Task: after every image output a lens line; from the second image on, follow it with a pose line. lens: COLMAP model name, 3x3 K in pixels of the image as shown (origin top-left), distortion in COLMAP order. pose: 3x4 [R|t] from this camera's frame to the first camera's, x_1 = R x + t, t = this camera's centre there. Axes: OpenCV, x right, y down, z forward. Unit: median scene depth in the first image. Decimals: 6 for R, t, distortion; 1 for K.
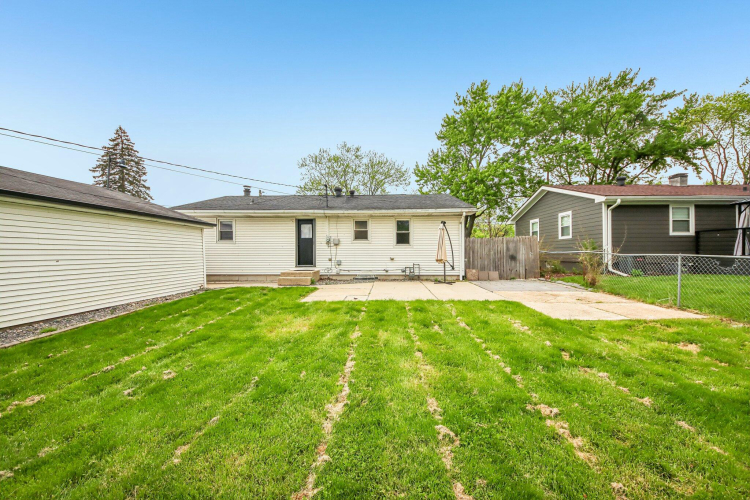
lens RADIAL K [[277.9, 0, 370.1], [0, 277.9, 256.4], [0, 0, 1]] dist [0.032219, -0.023647]
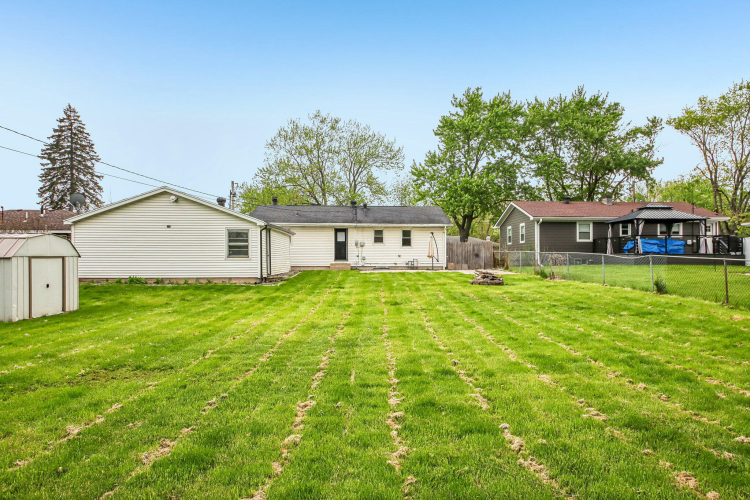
lens RADIAL K [[526.9, 0, 375.0], [0, 526.9, 250.0], [0, 0, 1]] dist [0.030043, 0.000503]
pose [[0.994920, 0.006003, 0.100490, -0.331136], [-0.002870, 0.999506, -0.031296, 0.065474], [-0.100629, 0.030849, 0.994446, -1.778644]]
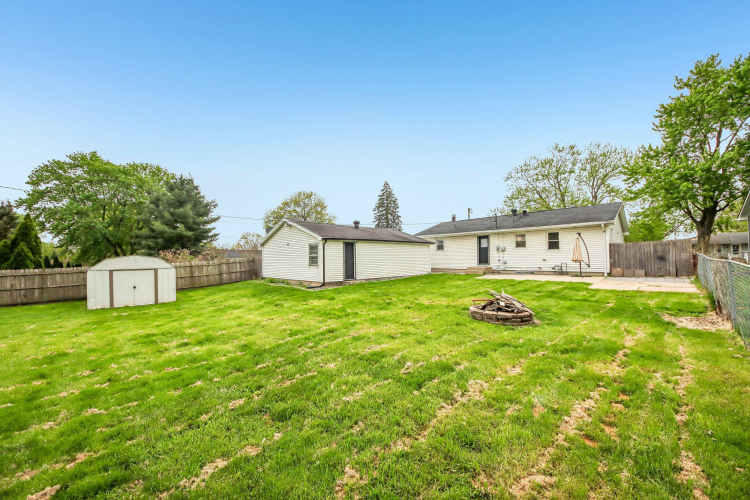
lens RADIAL K [[277.9, 0, 370.1], [0, 277.9, 256.4], [0, 0, 1]] dist [0.032219, -0.023647]
pose [[0.729895, -0.011437, -0.683464, 0.405340], [0.000566, 0.999870, -0.016127, 0.014080], [0.683559, 0.011384, 0.729806, -0.660782]]
